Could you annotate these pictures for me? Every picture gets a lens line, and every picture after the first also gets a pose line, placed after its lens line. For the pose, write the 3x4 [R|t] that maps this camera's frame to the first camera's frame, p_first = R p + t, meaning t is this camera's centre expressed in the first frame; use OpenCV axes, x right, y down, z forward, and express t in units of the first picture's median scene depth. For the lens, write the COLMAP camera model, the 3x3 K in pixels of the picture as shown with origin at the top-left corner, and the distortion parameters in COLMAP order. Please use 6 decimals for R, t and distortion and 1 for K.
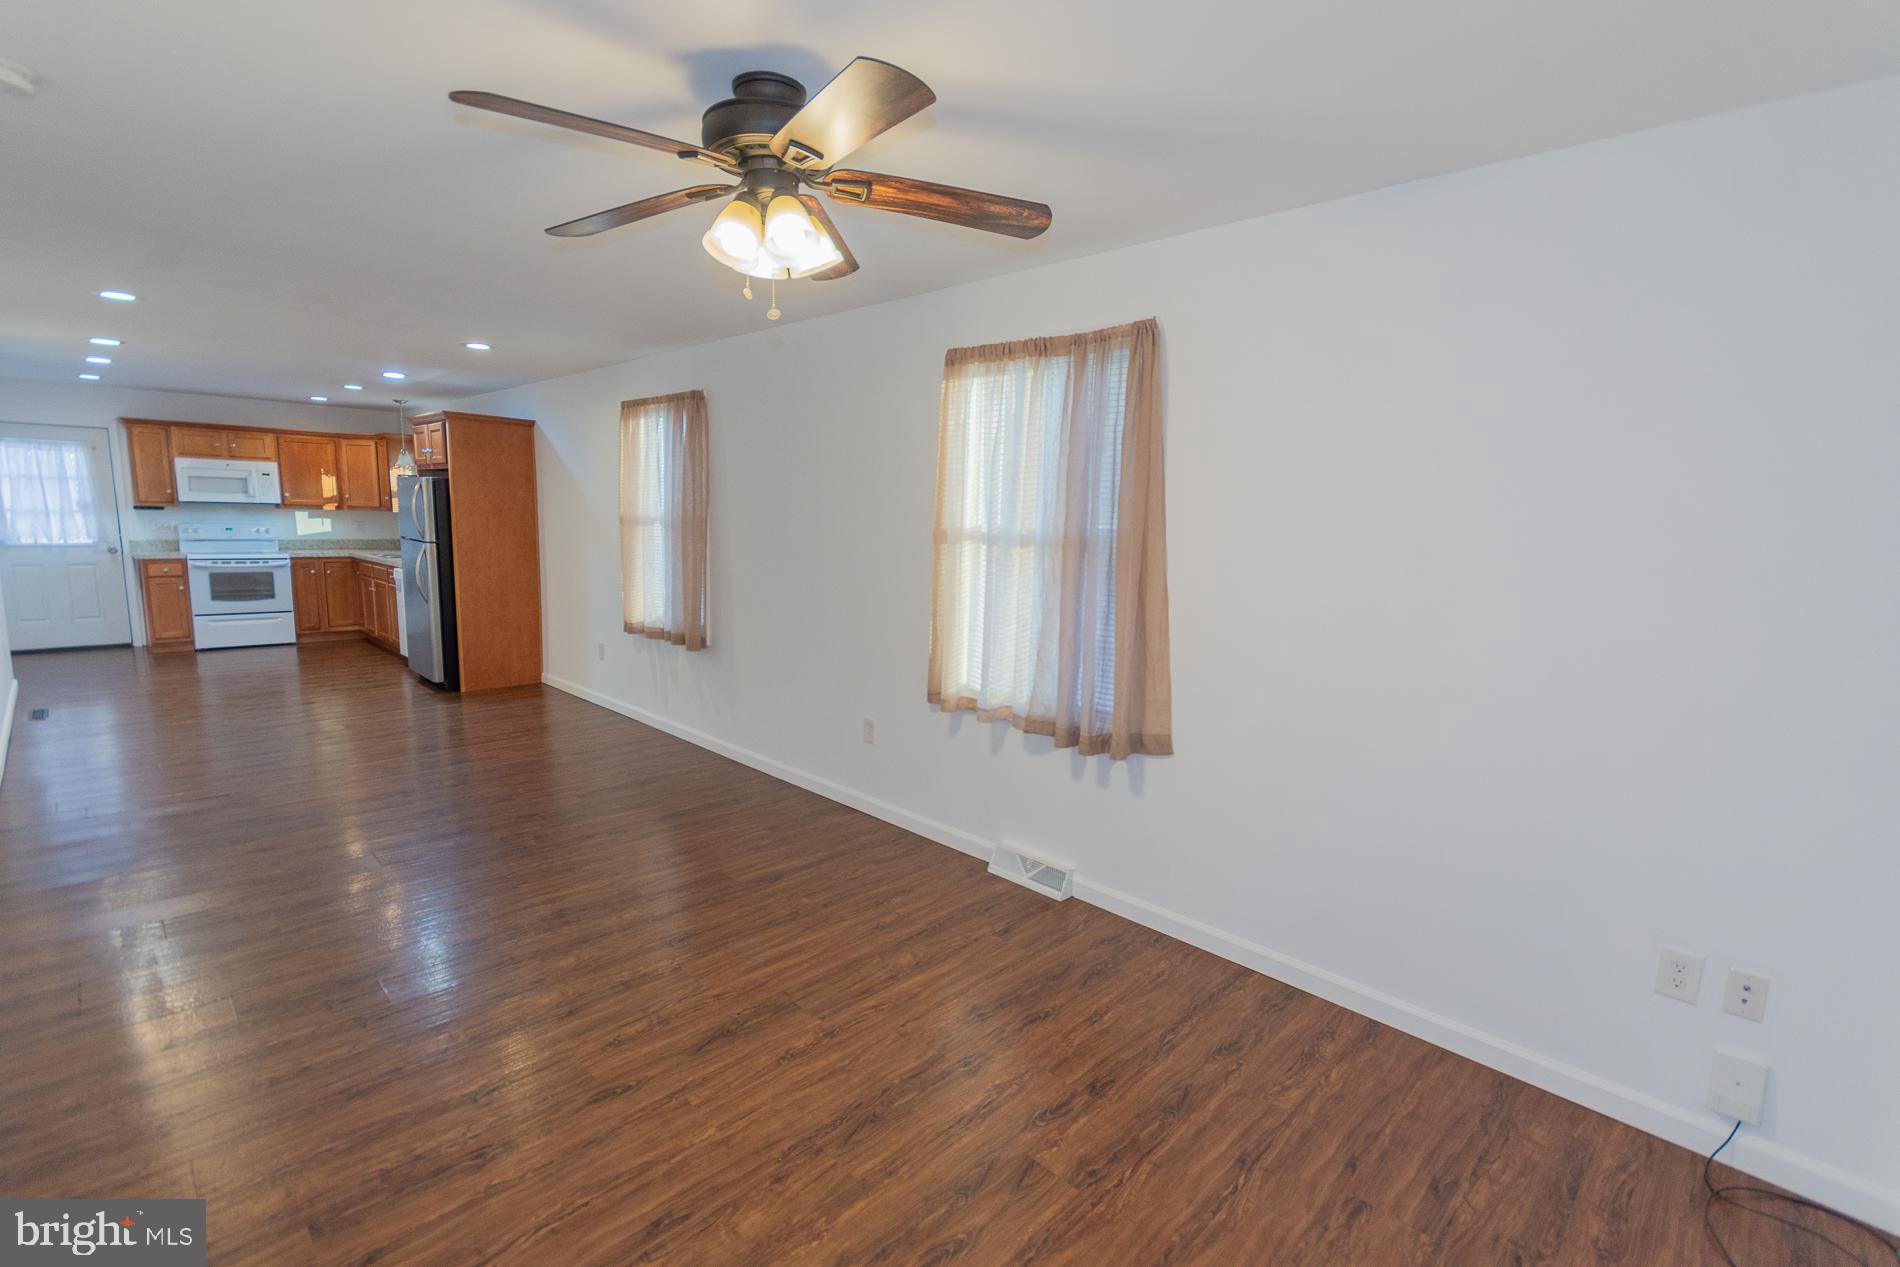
lens RADIAL K [[853.2, 0, 955.1], [0, 853.2, 644.1], [0, 0, 1]] dist [0.017169, -0.008715]
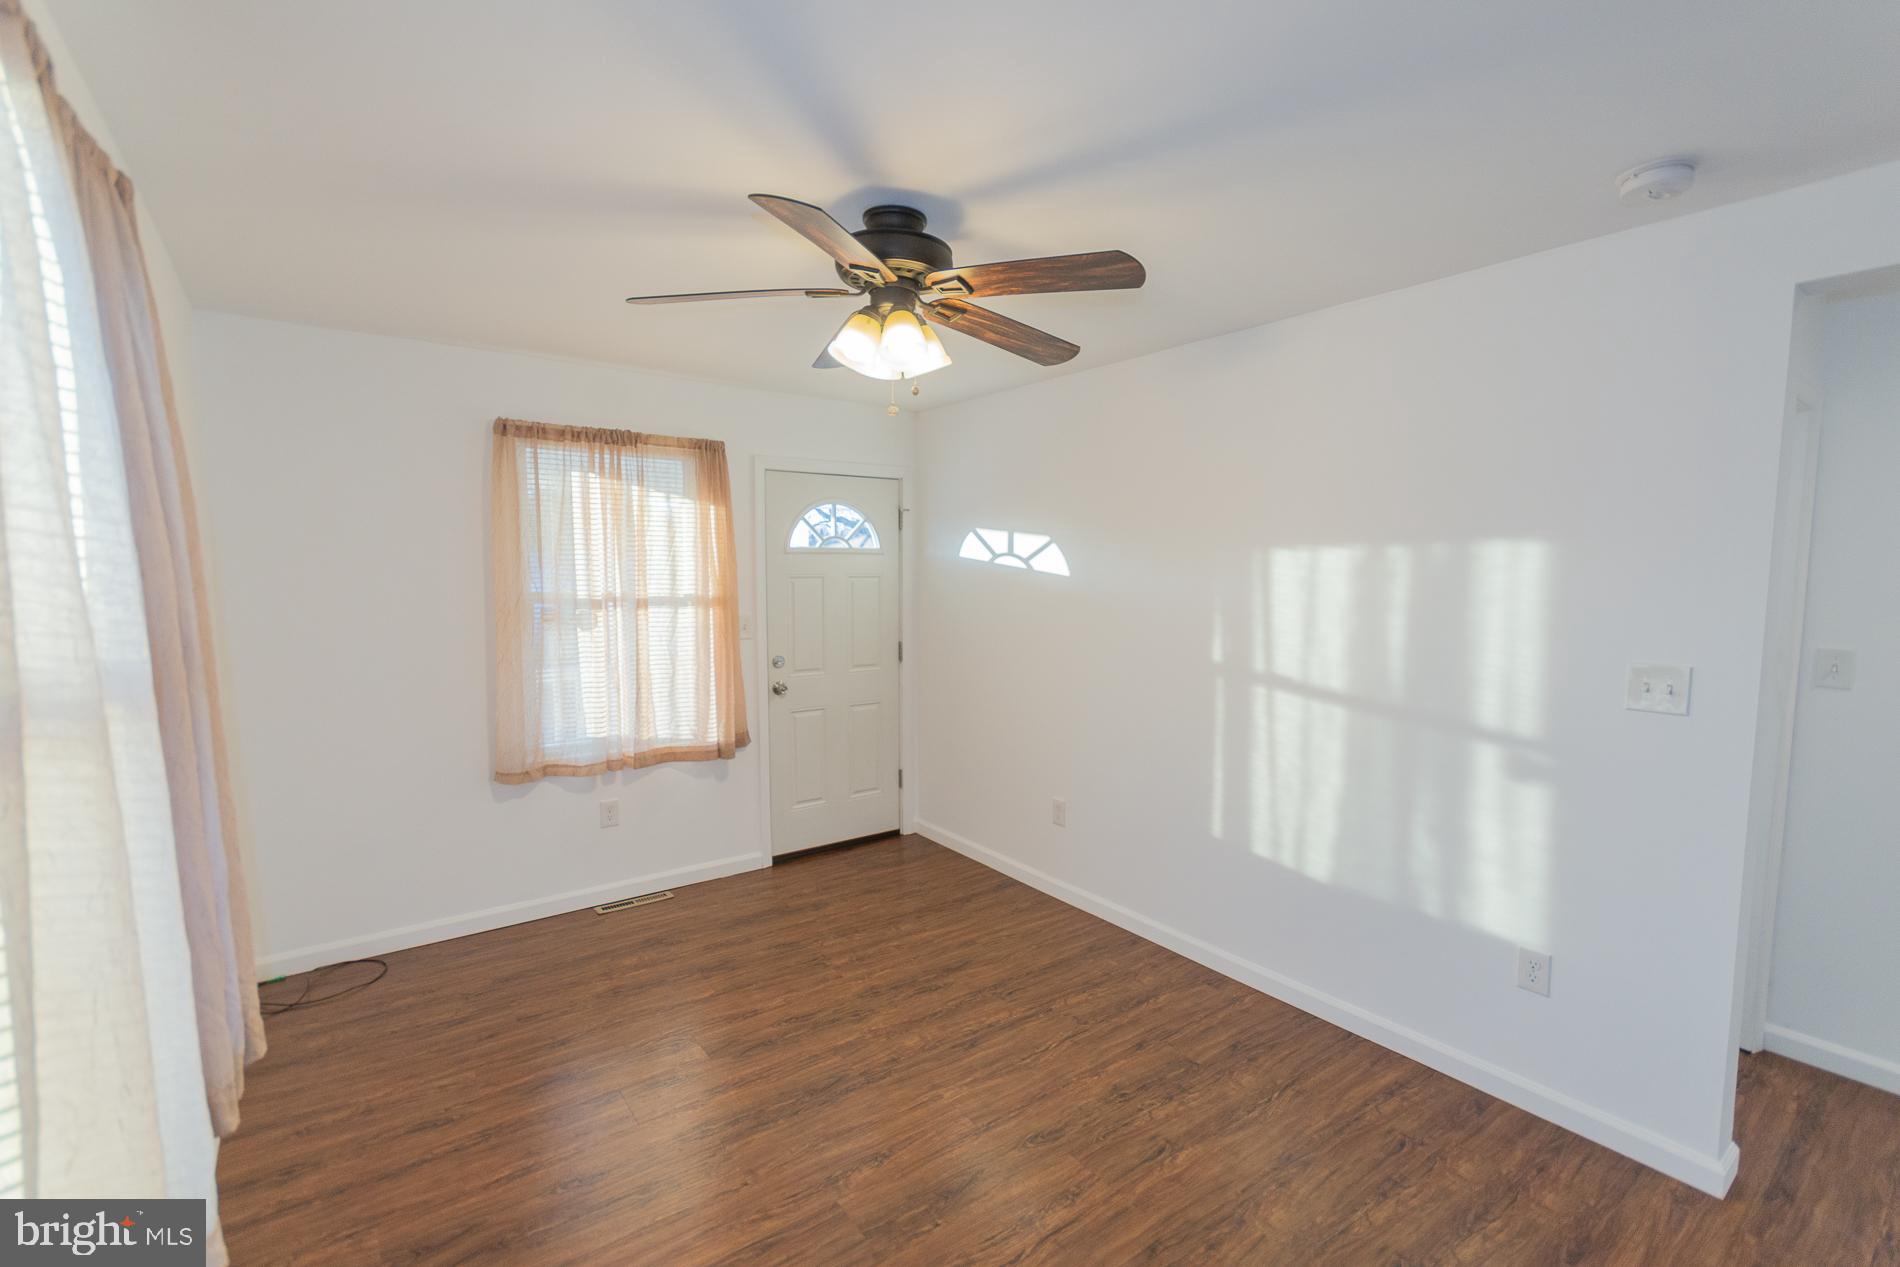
lens RADIAL K [[826.6, 0, 955.2], [0, 826.6, 634.6], [0, 0, 1]] dist [0.000486, 0.000230]
pose [[-0.987747, -0.044394, 0.149614, -0.115630], [-0.008870, 0.973108, 0.230180, -0.087040], [-0.155809, 0.226033, -0.961578, 0.516856]]
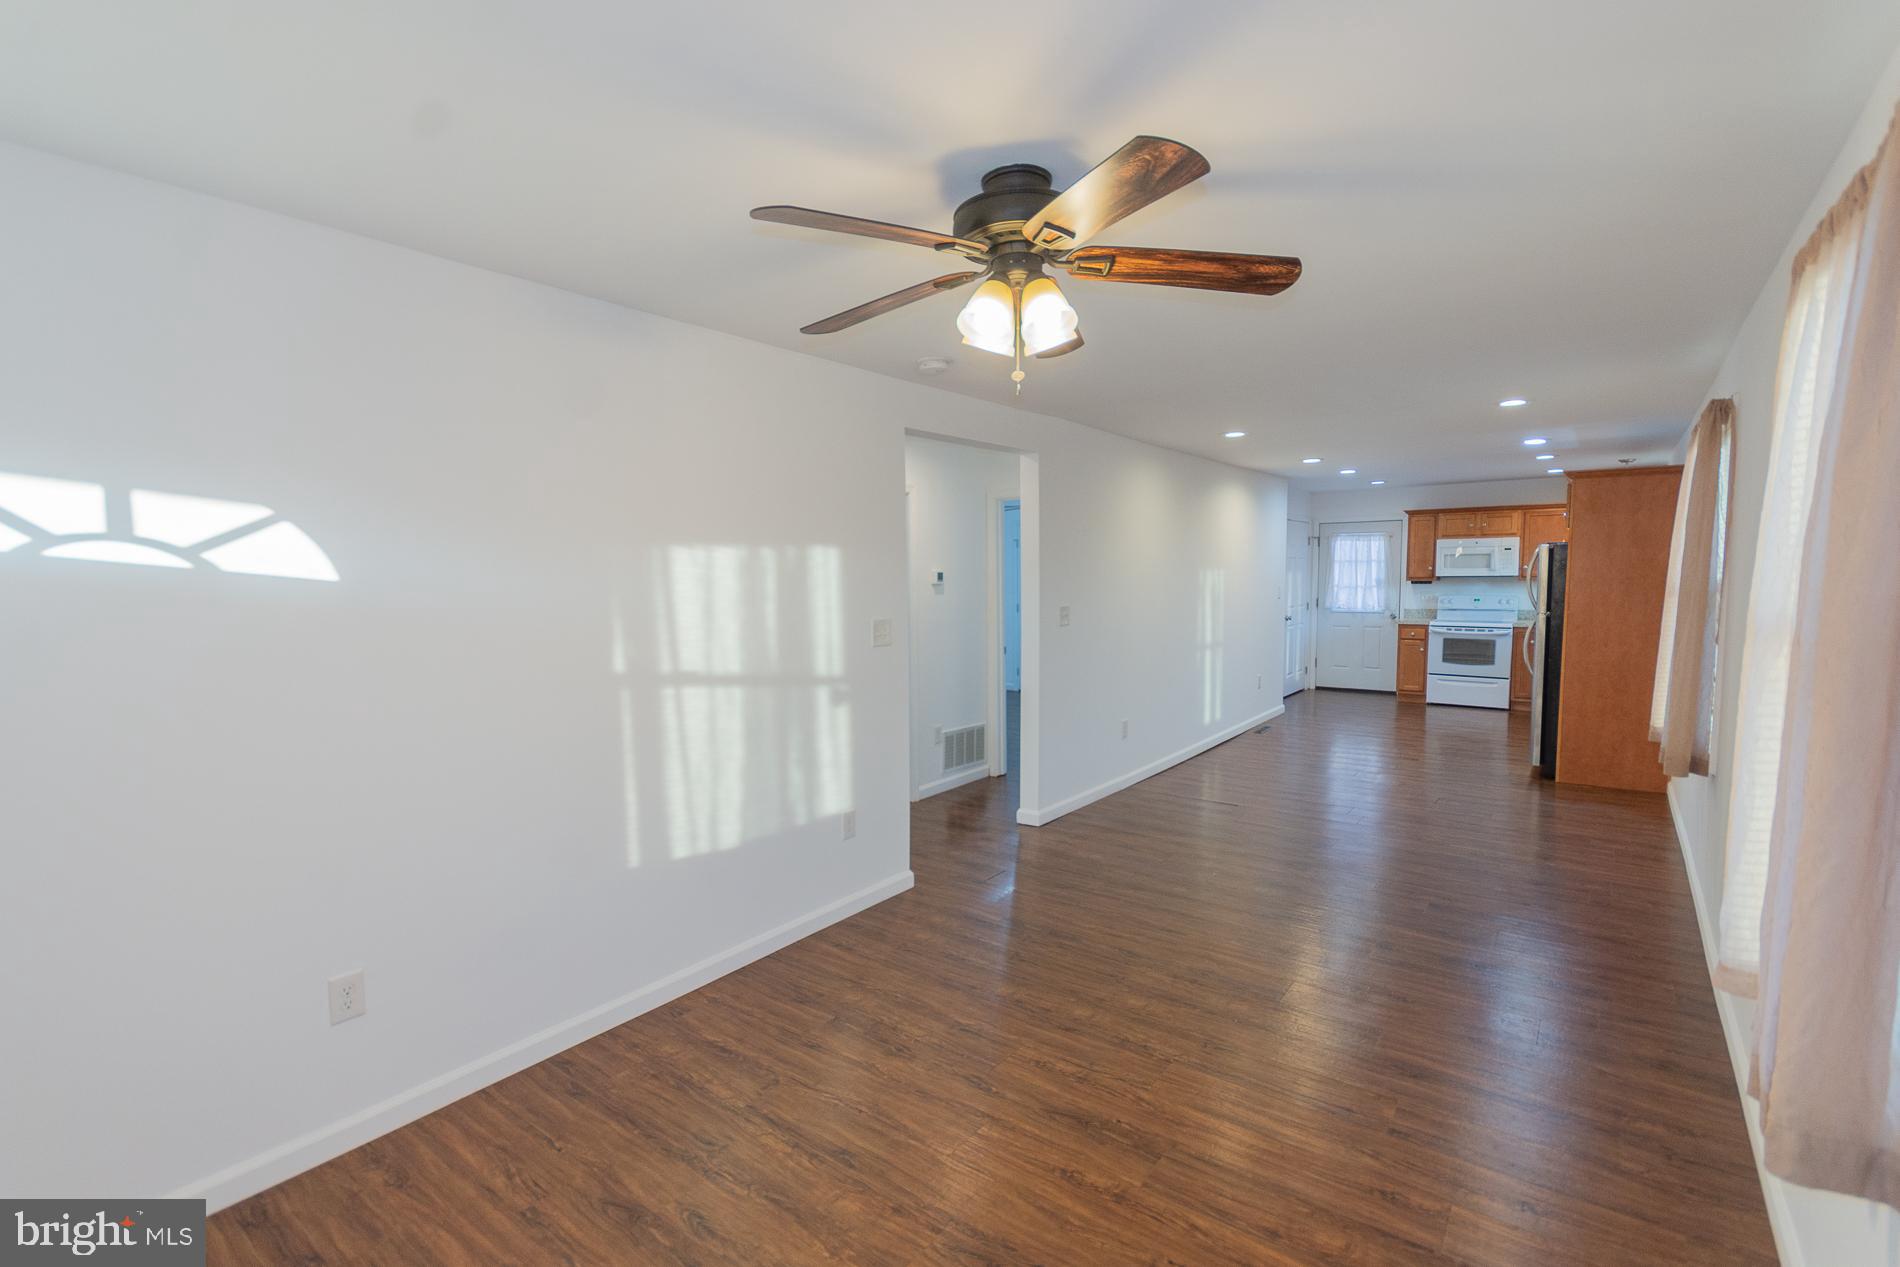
lens RADIAL K [[867.8, 0, 940.9], [0, 867.8, 641.3], [0, 0, 1]] dist [0.003554, 0.000253]
pose [[0.117942, 0.050261, -0.991748, 0.201456], [-0.135318, 0.990216, 0.034091, -0.027579], [0.983757, 0.130181, 0.123589, 0.202563]]
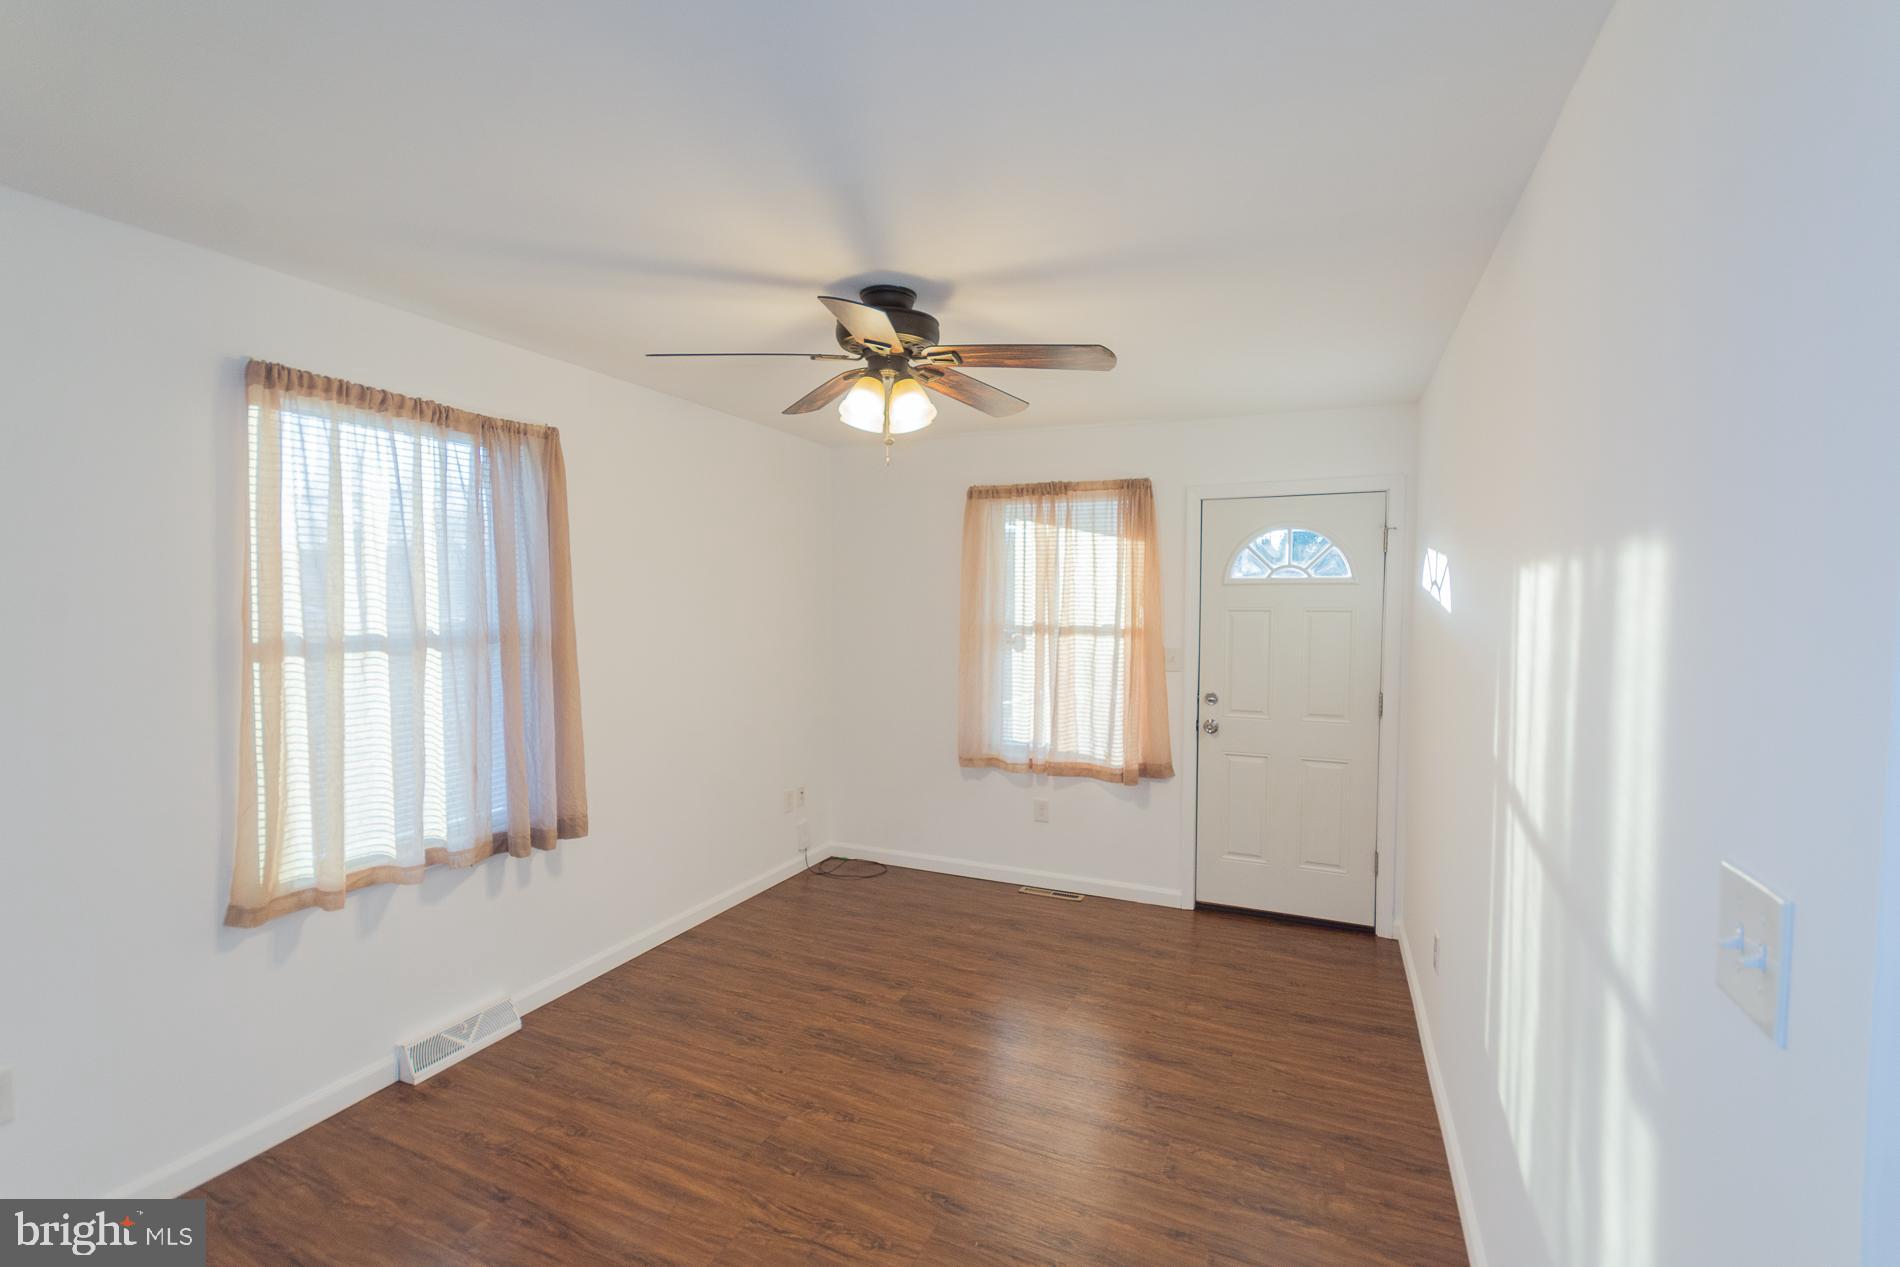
lens RADIAL K [[839.7, 0, 951.0], [0, 839.7, 641.2], [0, 0, 1]] dist [0.000612, 0.000371]
pose [[-0.351172, -0.077606, 0.933089, -0.350303], [0.125928, 0.983590, 0.129199, -0.067409], [-0.927804, 0.162873, -0.335636, 0.338583]]
